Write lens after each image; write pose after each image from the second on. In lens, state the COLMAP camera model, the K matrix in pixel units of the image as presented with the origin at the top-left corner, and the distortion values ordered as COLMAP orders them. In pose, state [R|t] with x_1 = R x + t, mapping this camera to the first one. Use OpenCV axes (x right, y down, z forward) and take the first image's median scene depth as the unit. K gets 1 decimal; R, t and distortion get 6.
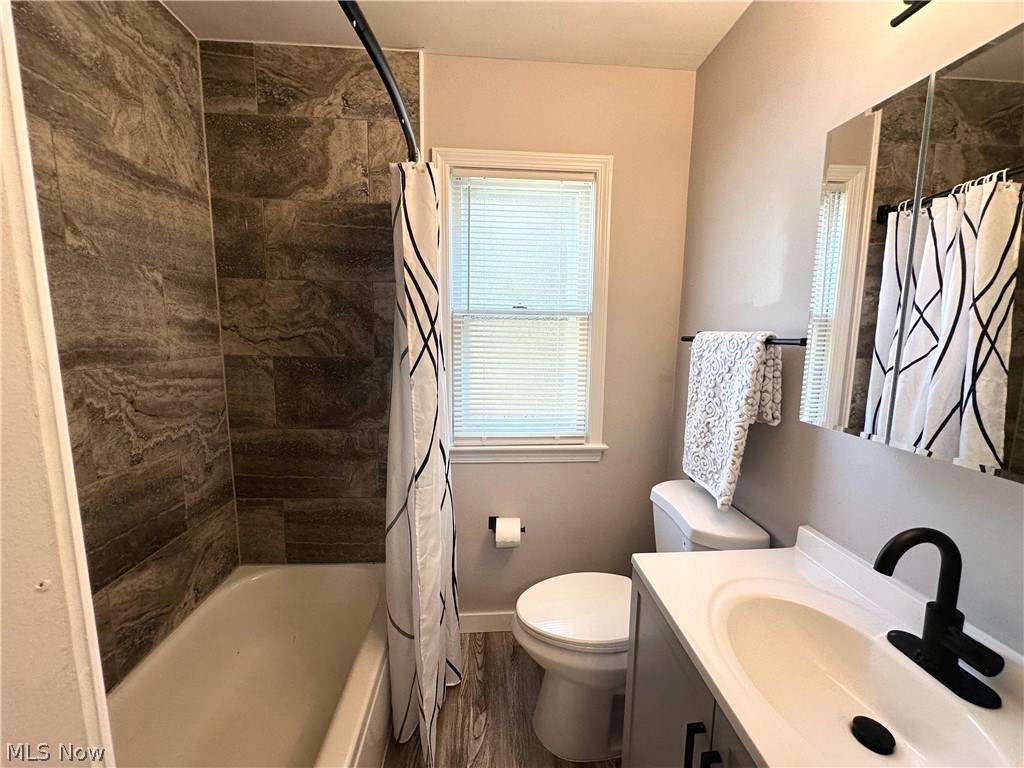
lens RADIAL K [[409.2, 0, 511.1], [0, 409.2, 381.8], [0, 0, 1]] dist [0.000164, 0.000118]
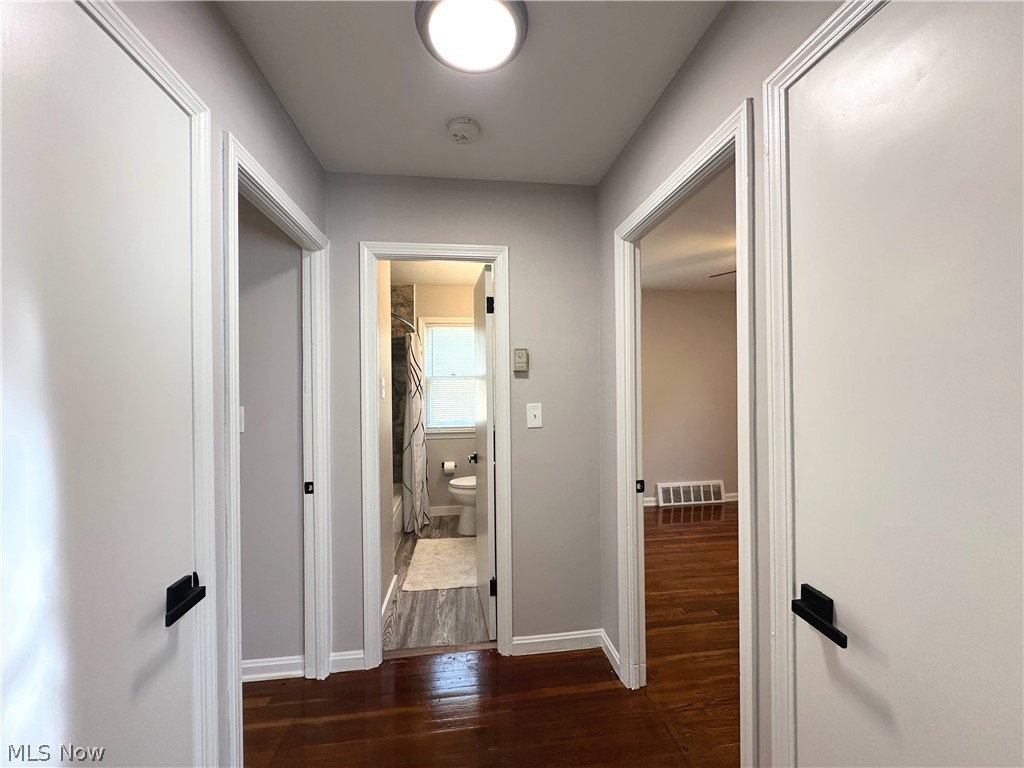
lens RADIAL K [[409.2, 0, 512.0], [0, 409.2, 382.6], [0, 0, 1]] dist [0.000164, 0.000118]
pose [[0.997471, -0.021169, 0.067843, 0.277704], [0.029832, 0.991151, -0.129341, 0.264144], [-0.064505, 0.131037, 0.989277, -1.971575]]
